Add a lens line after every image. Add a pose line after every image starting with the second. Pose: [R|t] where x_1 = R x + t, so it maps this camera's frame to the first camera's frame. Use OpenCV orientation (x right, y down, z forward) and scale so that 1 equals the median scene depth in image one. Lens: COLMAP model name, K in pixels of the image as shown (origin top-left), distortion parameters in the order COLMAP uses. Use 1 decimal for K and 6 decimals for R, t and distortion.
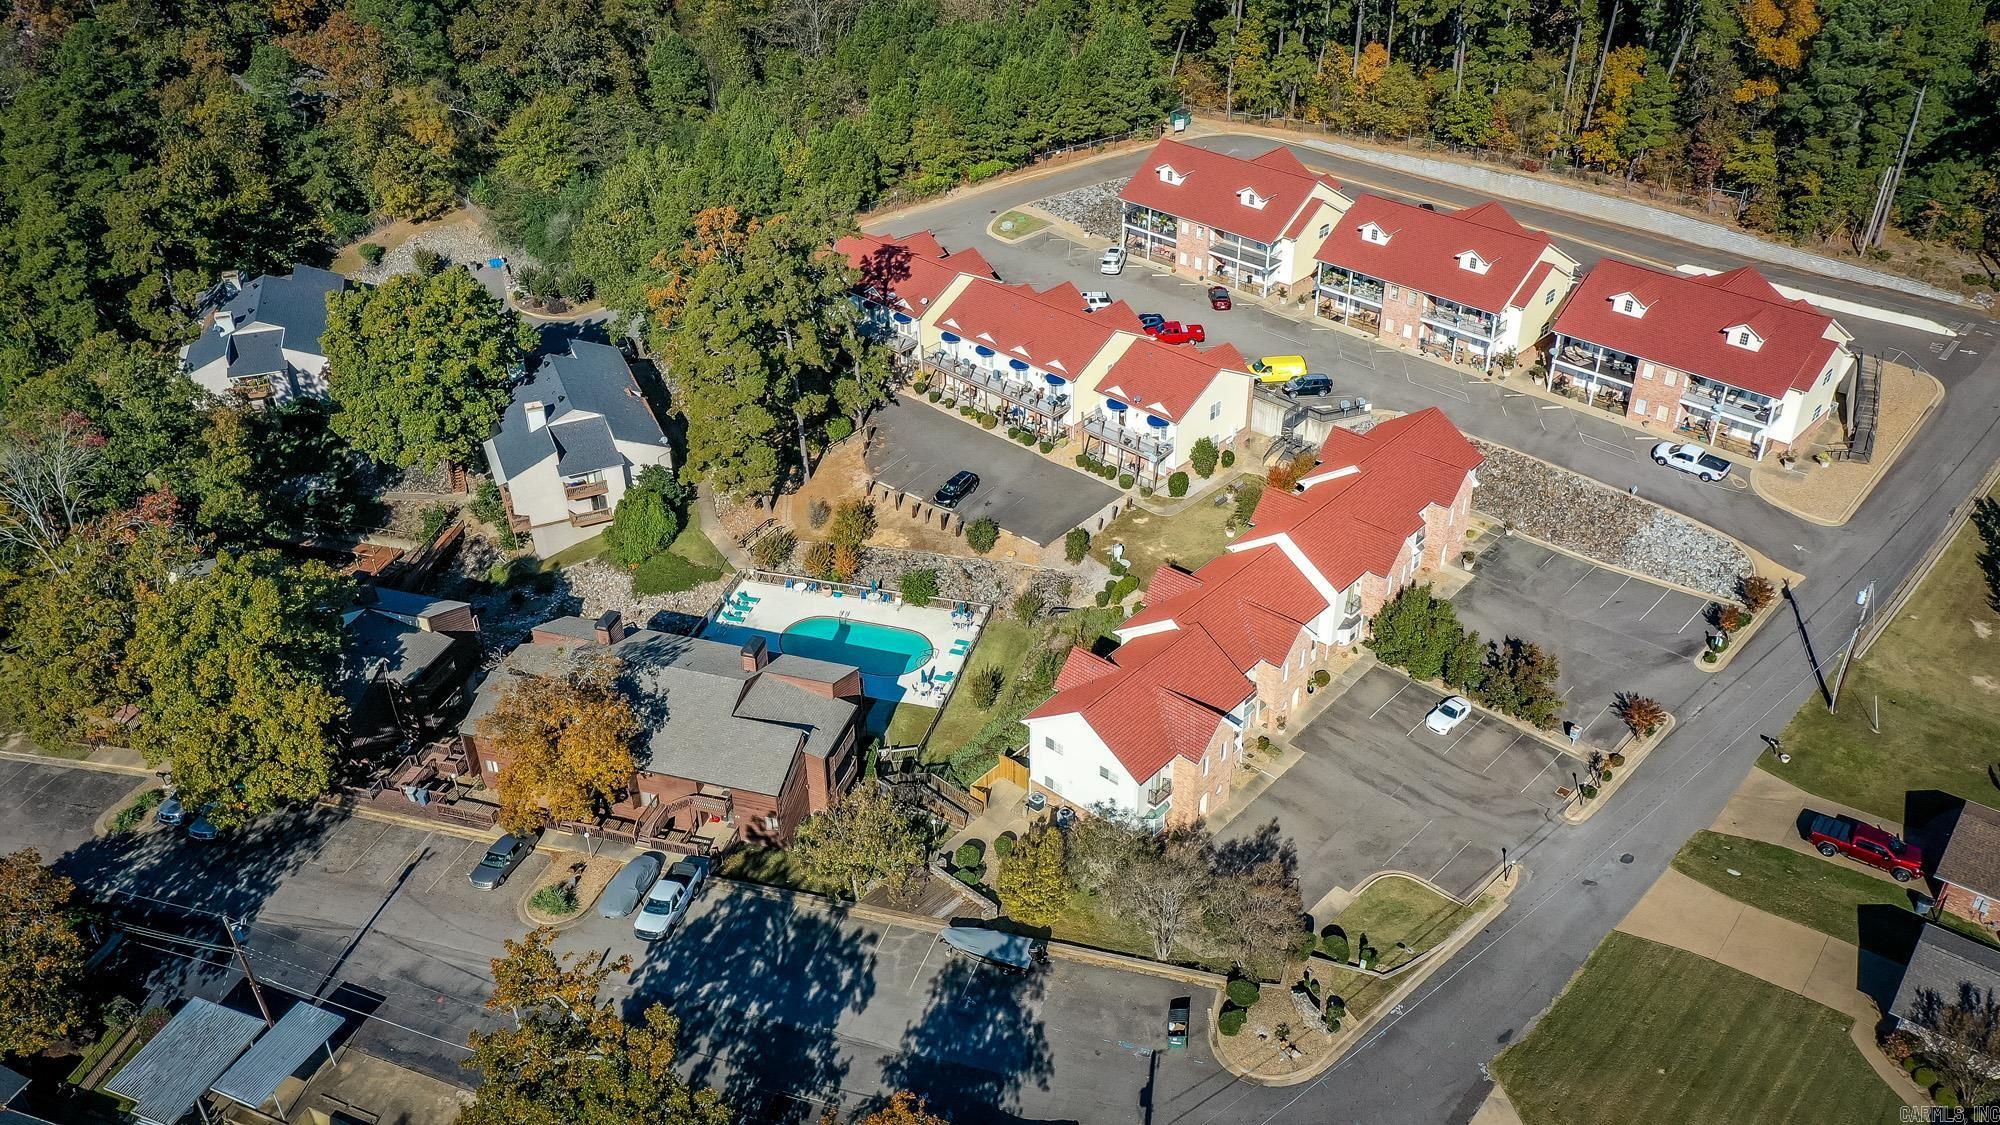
lens RADIAL K [[1582.3, 0, 1010.5], [0, 1582.3, 568.7], [0, 0, 1]] dist [0.030674, -0.003788]
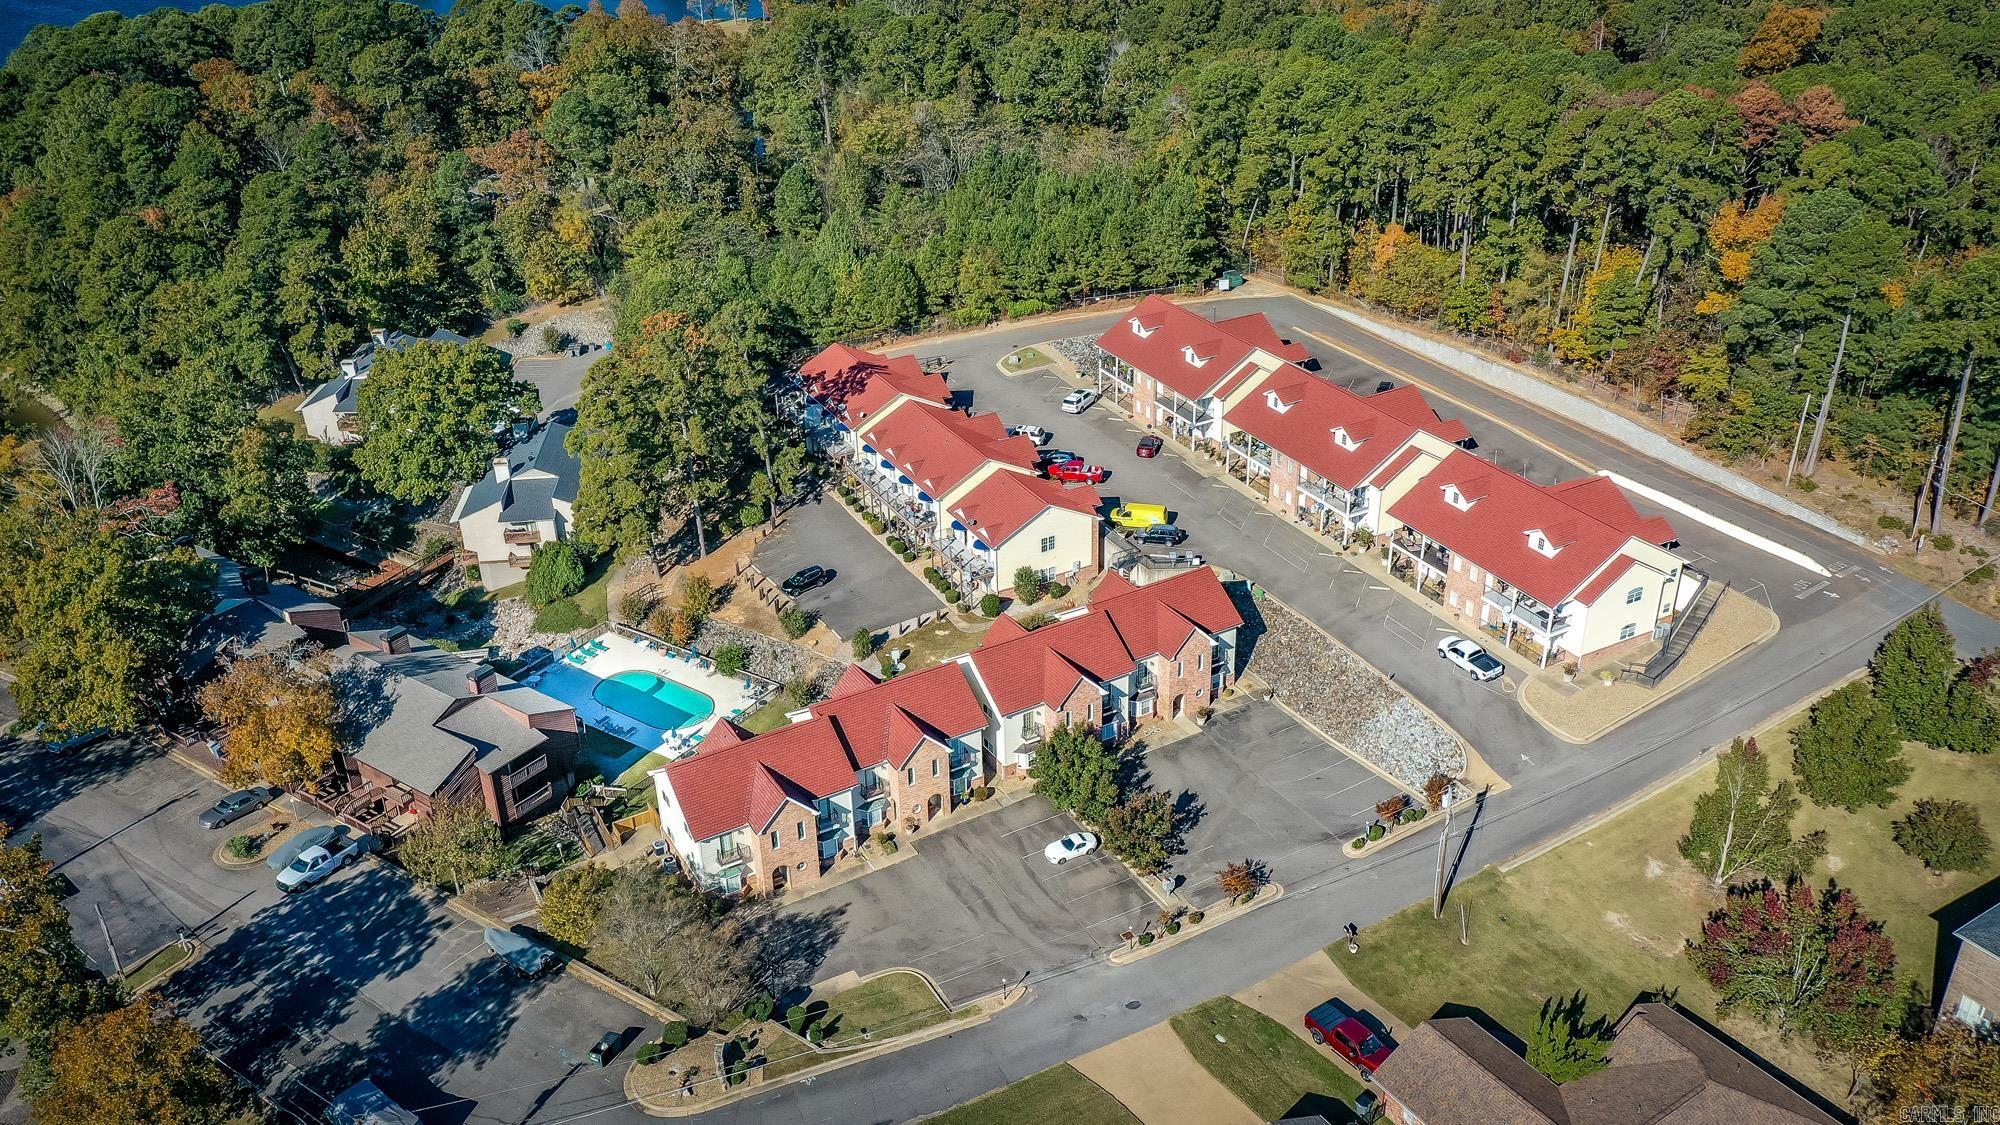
lens RADIAL K [[1598.1, 0, 1001.2], [0, 1598.1, 556.2], [0, 0, 1]] dist [0.031199, -0.000547]
pose [[0.951300, 0.139354, -0.274972, 0.369796], [-0.163232, 0.984388, -0.065841, -0.014858], [0.261504, 0.107519, 0.959195, -0.034556]]
